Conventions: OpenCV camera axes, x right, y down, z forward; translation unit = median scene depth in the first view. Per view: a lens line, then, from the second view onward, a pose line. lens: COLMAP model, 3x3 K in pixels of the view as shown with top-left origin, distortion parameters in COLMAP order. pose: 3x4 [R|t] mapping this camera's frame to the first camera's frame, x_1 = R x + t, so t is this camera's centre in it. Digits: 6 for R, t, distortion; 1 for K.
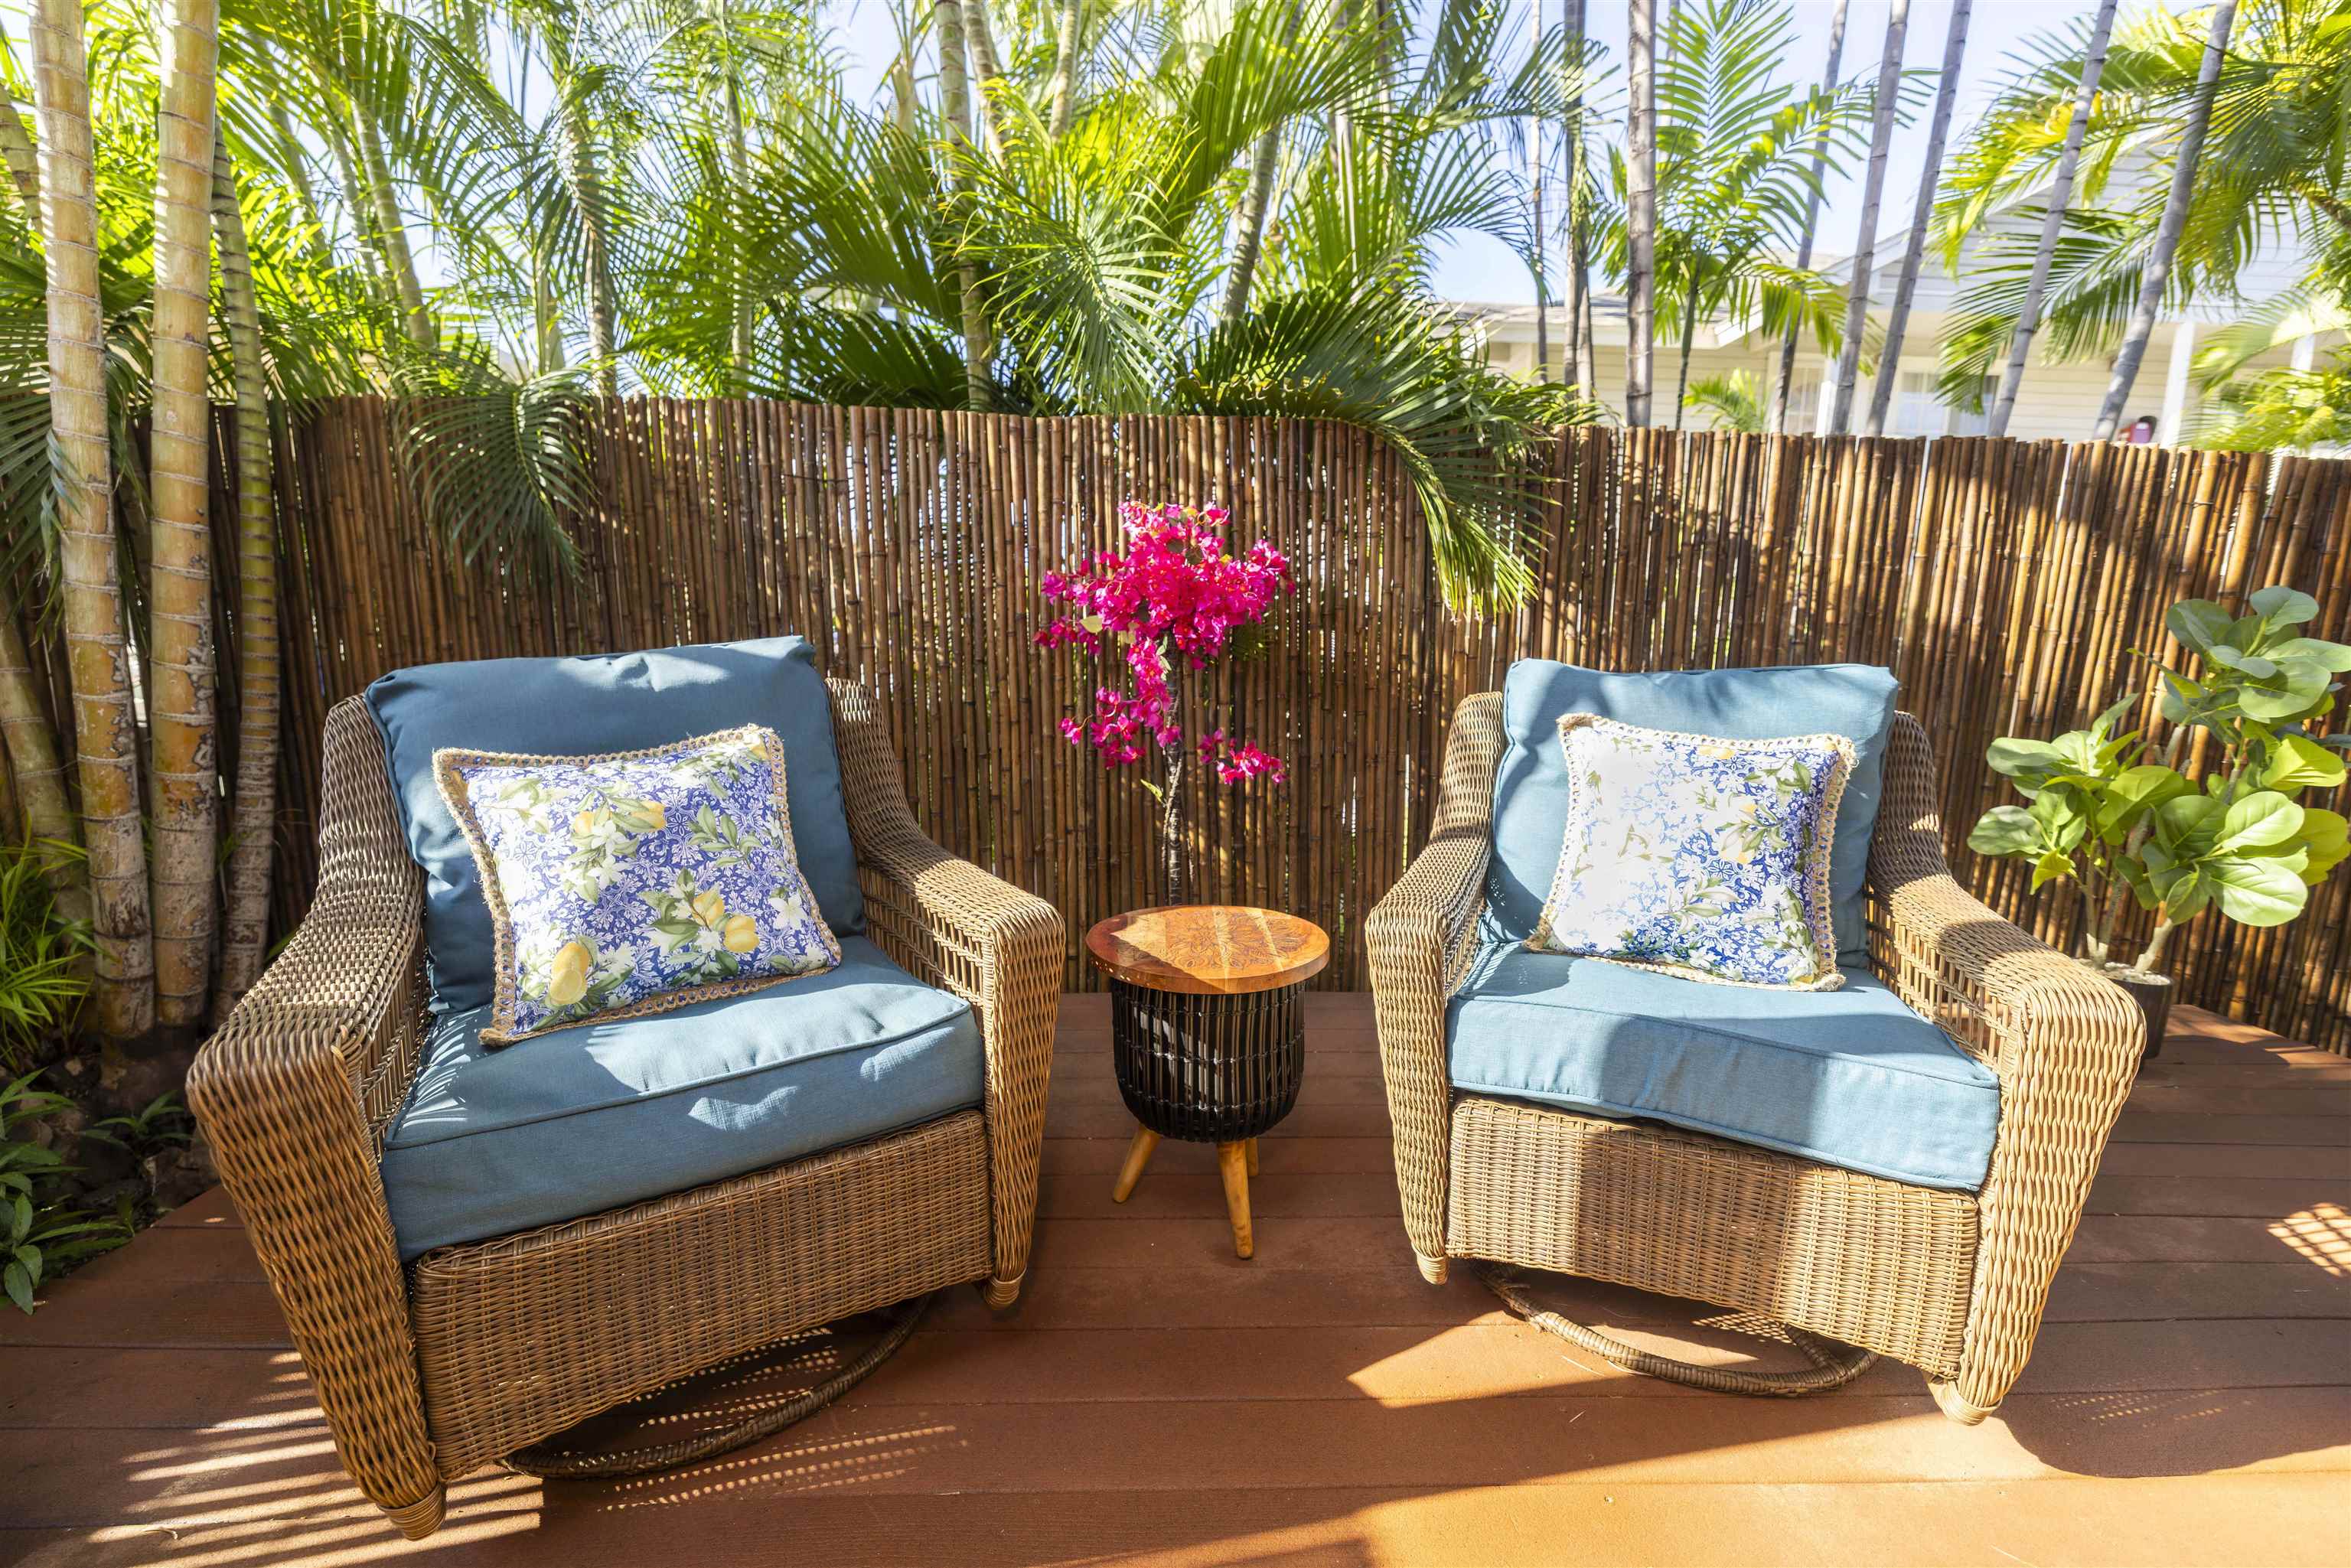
lens RADIAL K [[994.2, 0, 1165.0], [0, 994.2, 788.0], [0, 0, 1]] dist [0.000487, 0.000363]
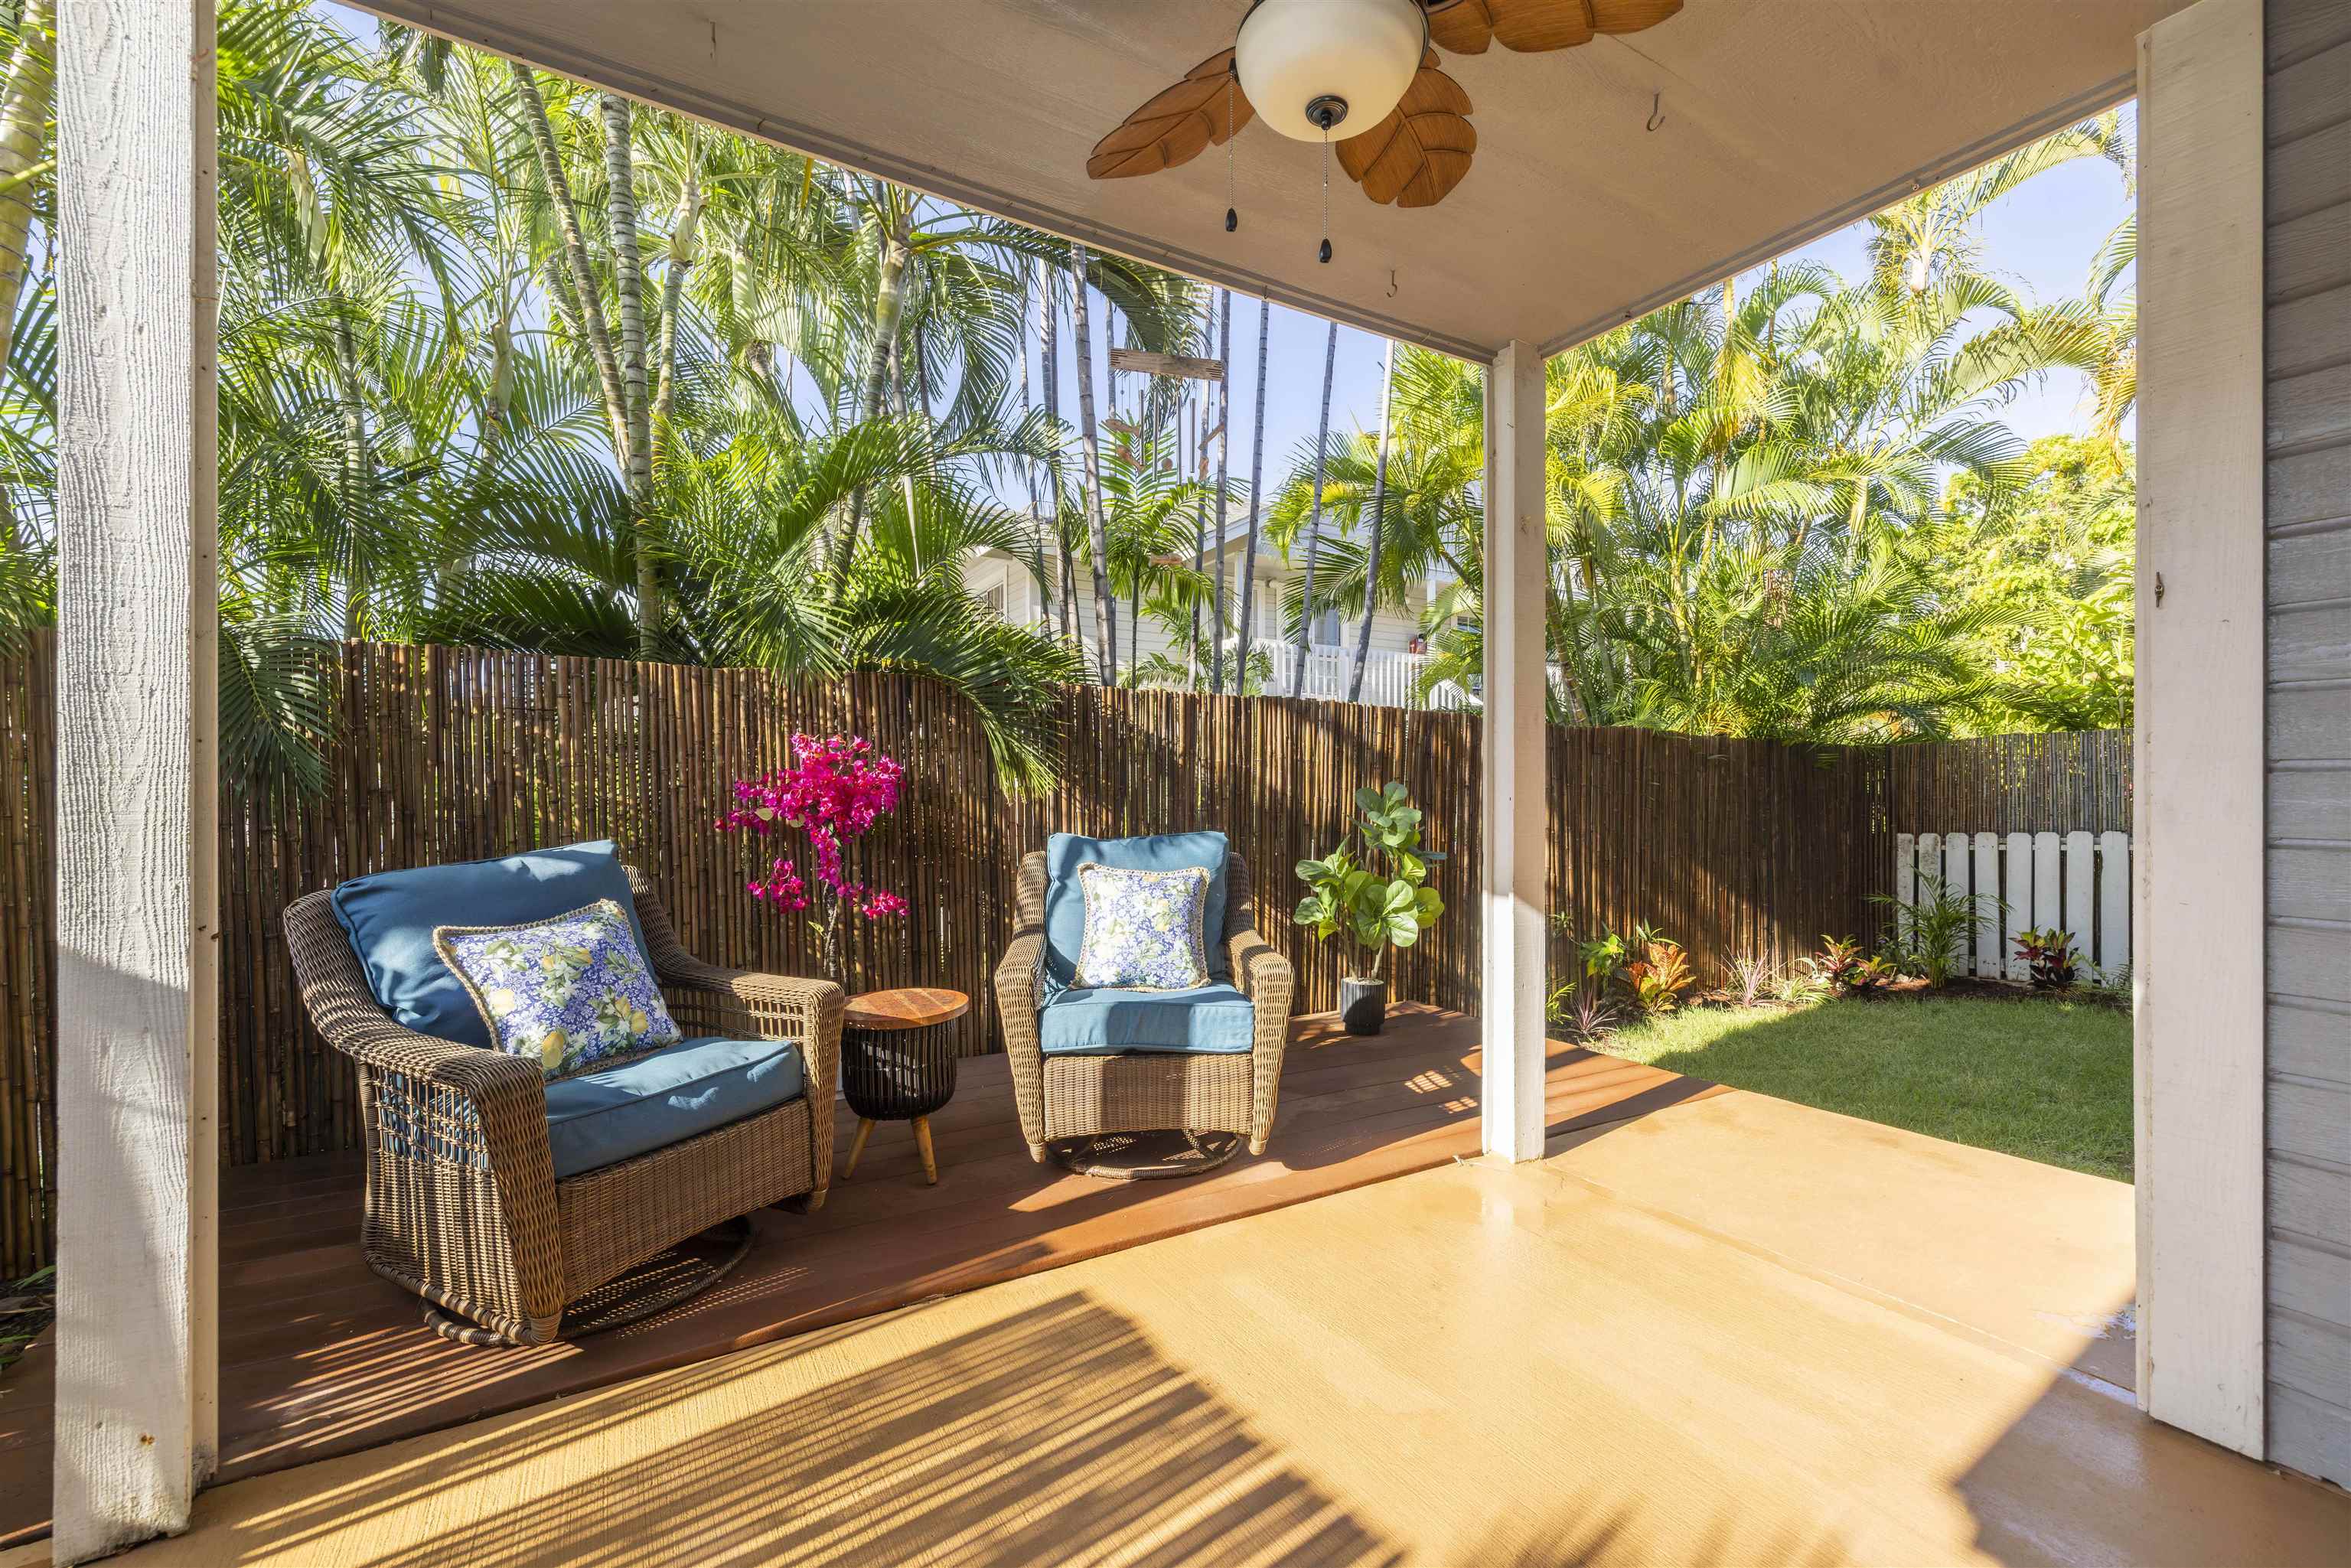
lens RADIAL K [[994.2, 0, 1185.7], [0, 994.2, 782.8], [0, 0, 1]] dist [0.000487, 0.000363]
pose [[0.879881, -0.016038, 0.474923, -0.349608], [0.083710, 0.989032, -0.121691, 0.023780], [-0.467762, 0.146829, 0.871573, -0.844225]]
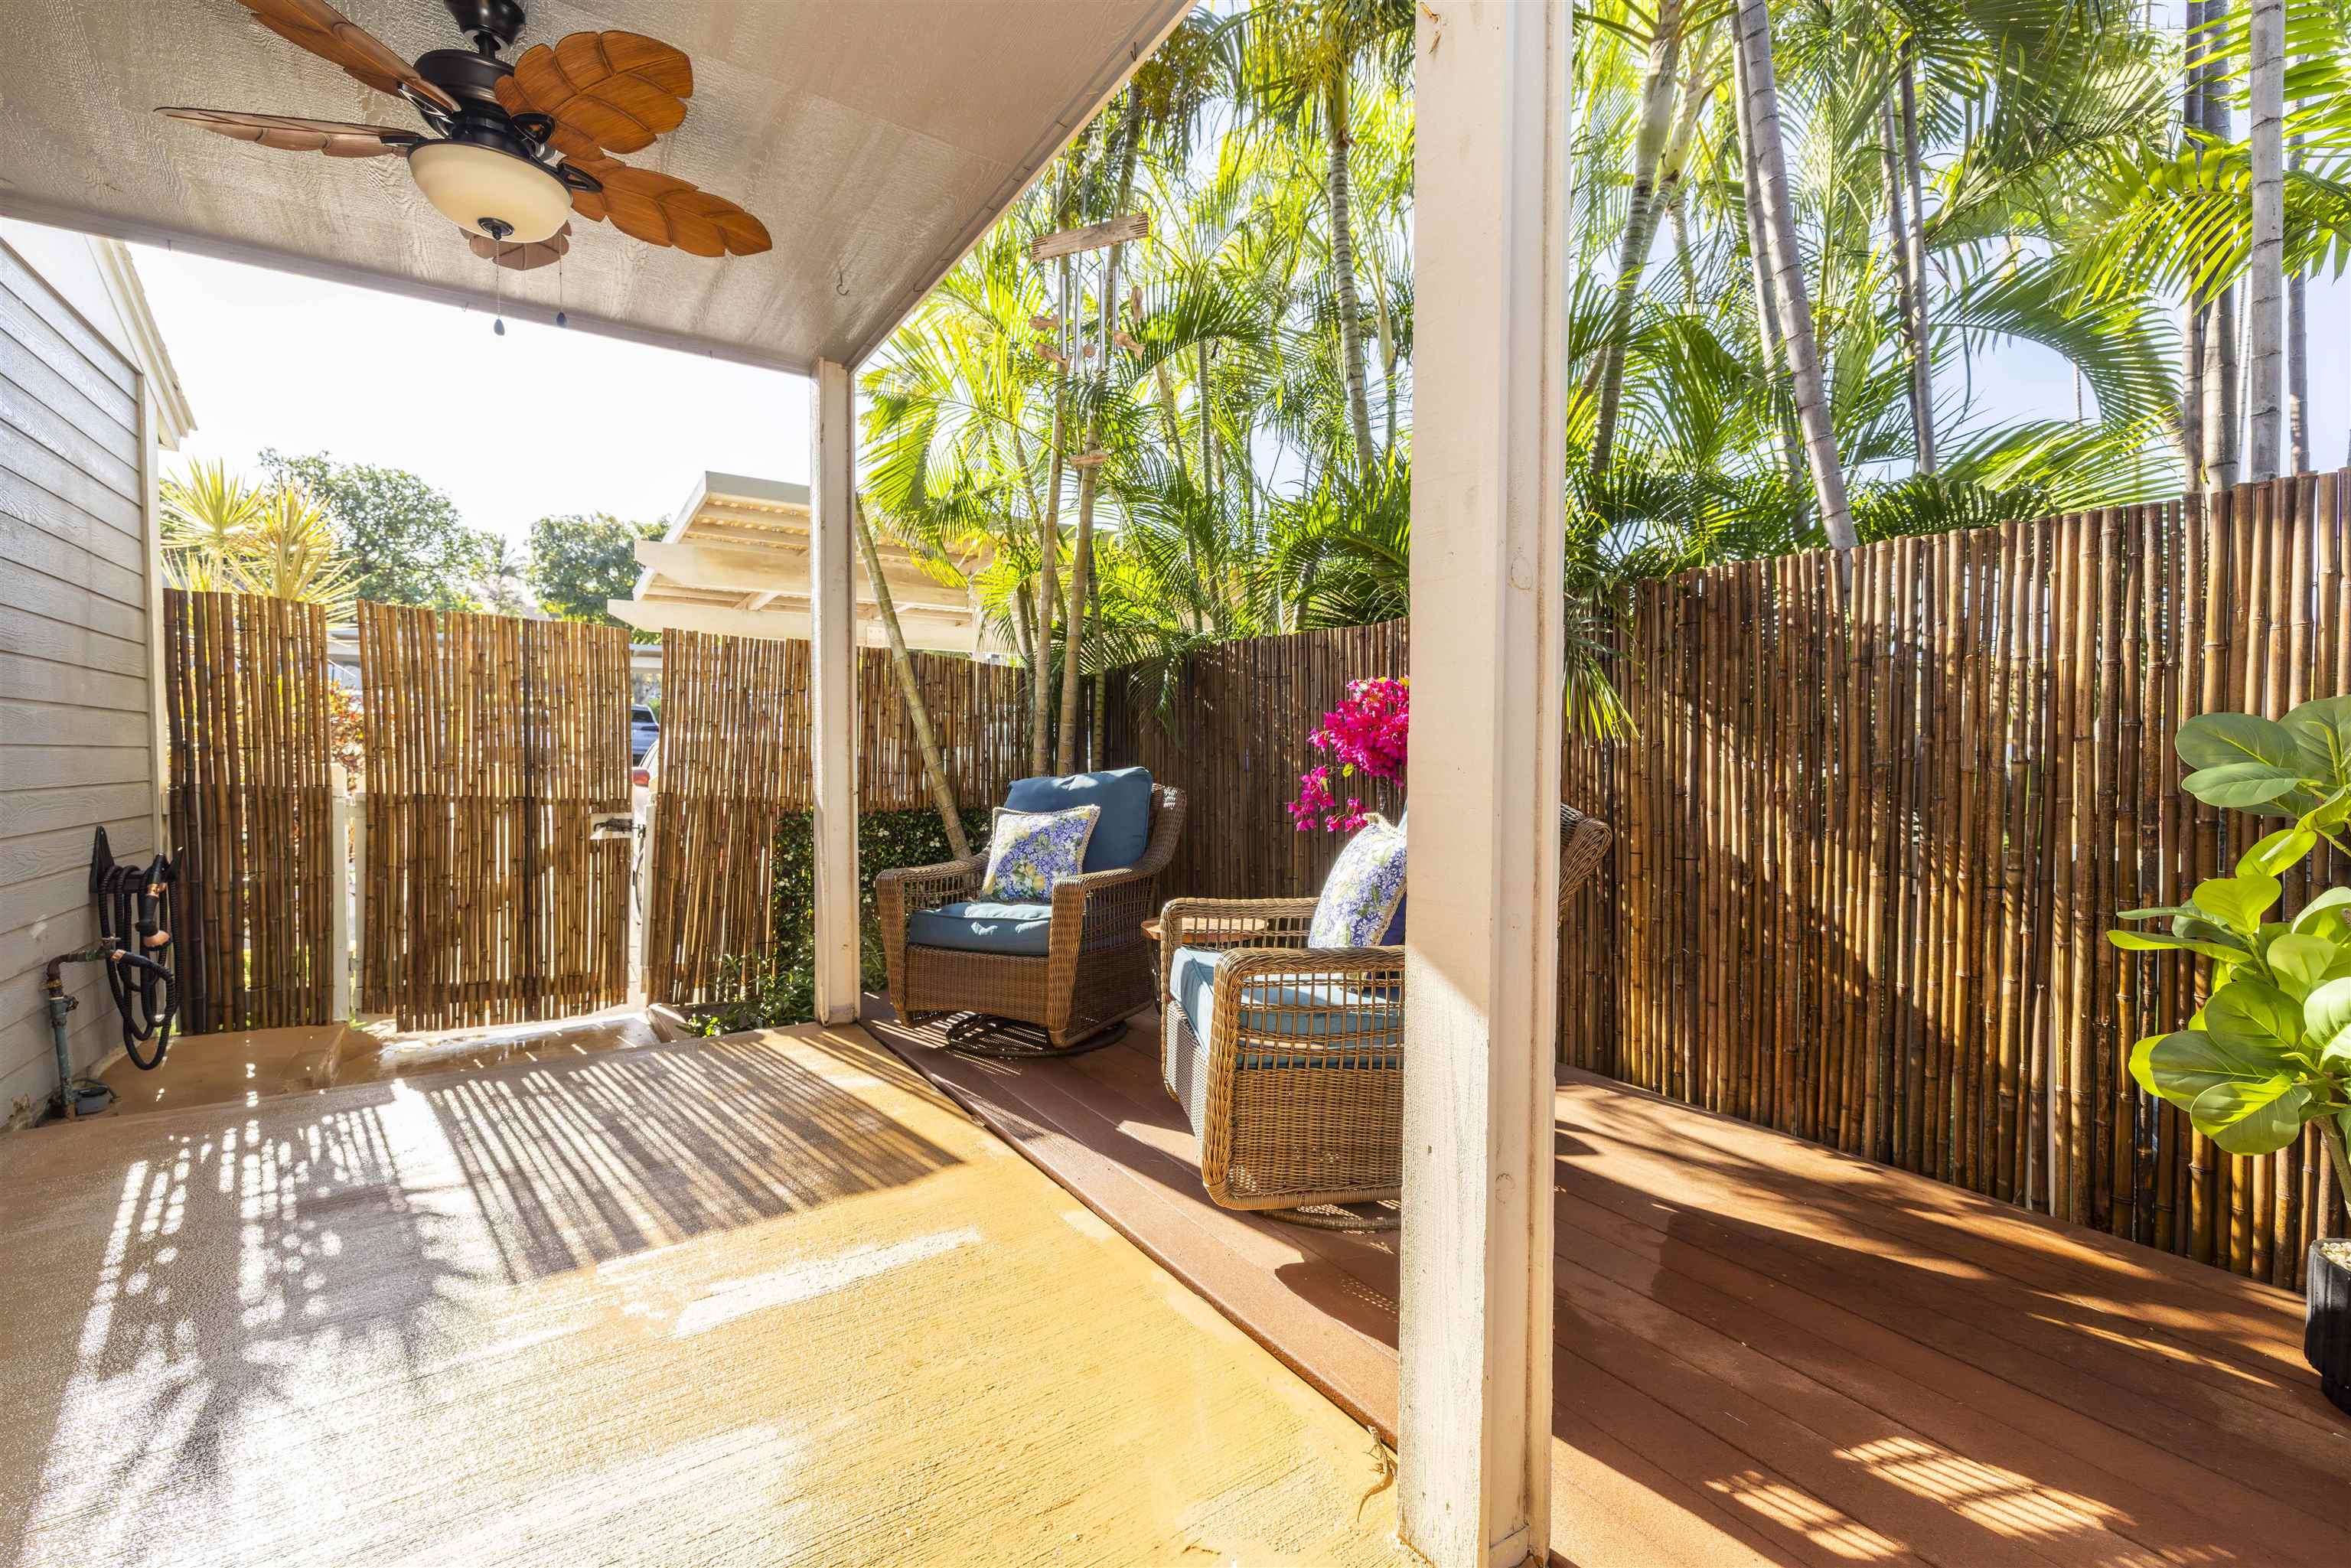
lens RADIAL K [[994.2, 0, 1178.6], [0, 994.2, 775.0], [0, 0, 1]] dist [0.000487, 0.000363]
pose [[0.519132, 0.002806, -0.854689, 1.715601], [-0.108504, 0.992120, -0.062648, -0.007237], [0.847778, 0.125260, 0.515346, -0.059286]]
